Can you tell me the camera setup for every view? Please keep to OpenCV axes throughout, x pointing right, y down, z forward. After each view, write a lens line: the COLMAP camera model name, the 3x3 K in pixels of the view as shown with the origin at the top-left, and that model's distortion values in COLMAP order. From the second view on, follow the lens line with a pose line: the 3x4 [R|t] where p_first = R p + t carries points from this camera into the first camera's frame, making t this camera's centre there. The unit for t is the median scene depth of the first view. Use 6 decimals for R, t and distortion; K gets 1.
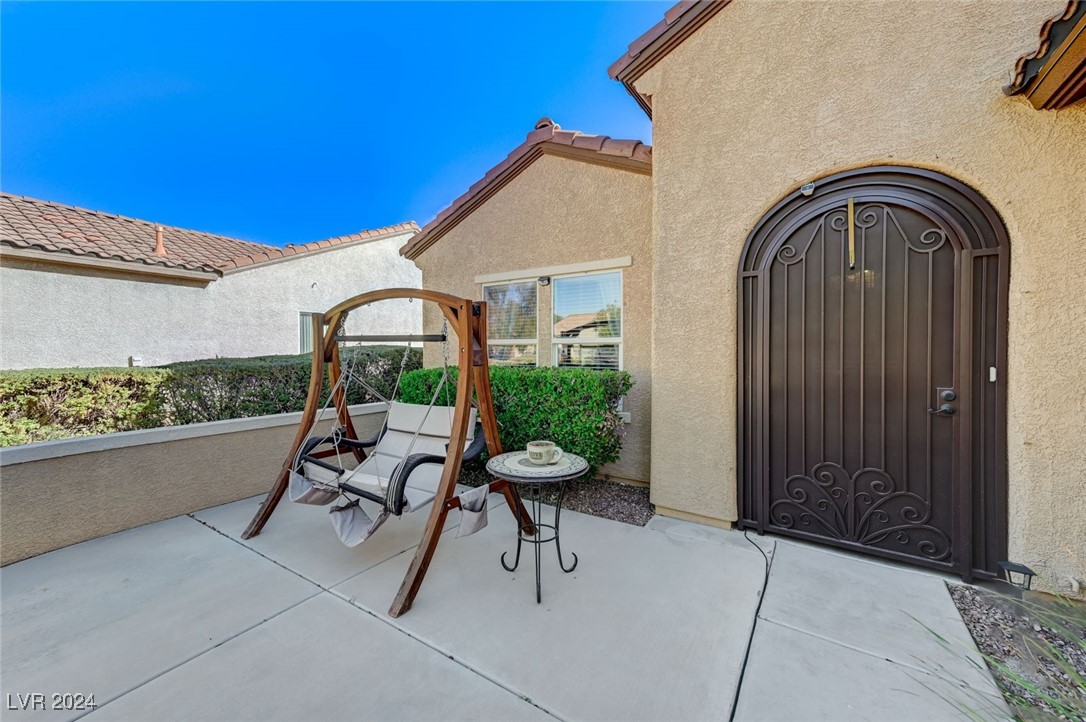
lens RADIAL K [[428.7, 0, 541.2], [0, 428.7, 353.8], [0, 0, 1]] dist [0.023549, 0.000827]
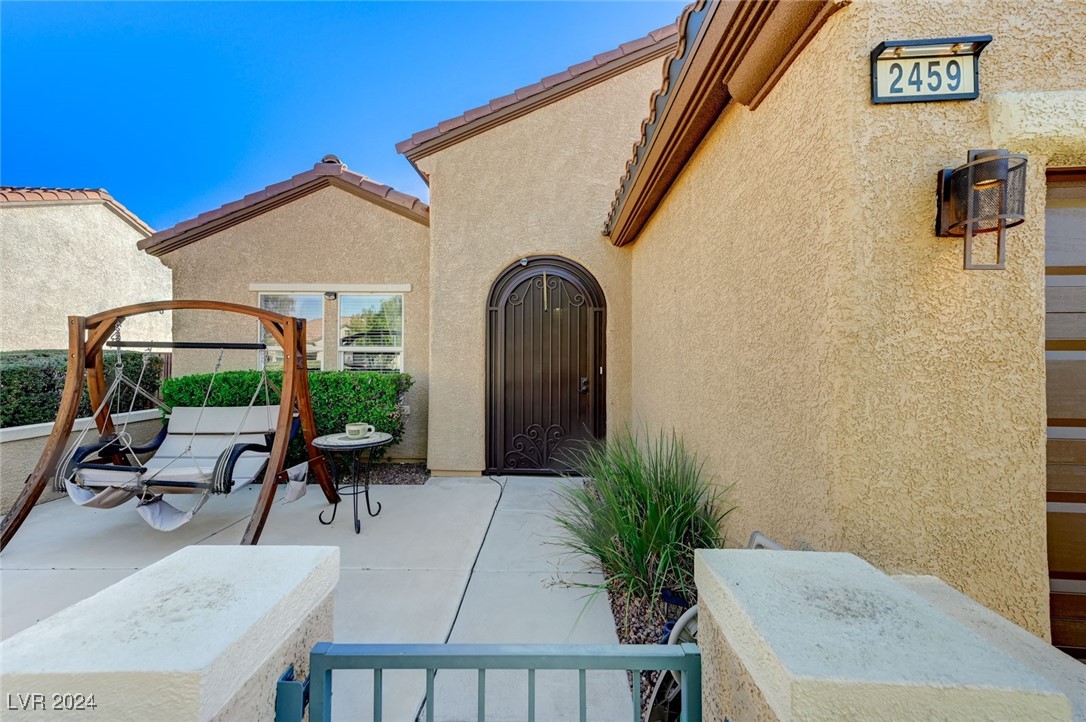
lens RADIAL K [[428.7, 0, 540.9], [0, 428.7, 356.0], [0, 0, 1]] dist [0.023549, 0.000827]
pose [[0.850025, 0.006340, 0.526705, -0.170991], [-0.001068, 0.999946, -0.010313, 0.001211], [-0.526742, 0.008203, 0.849986, -0.374240]]
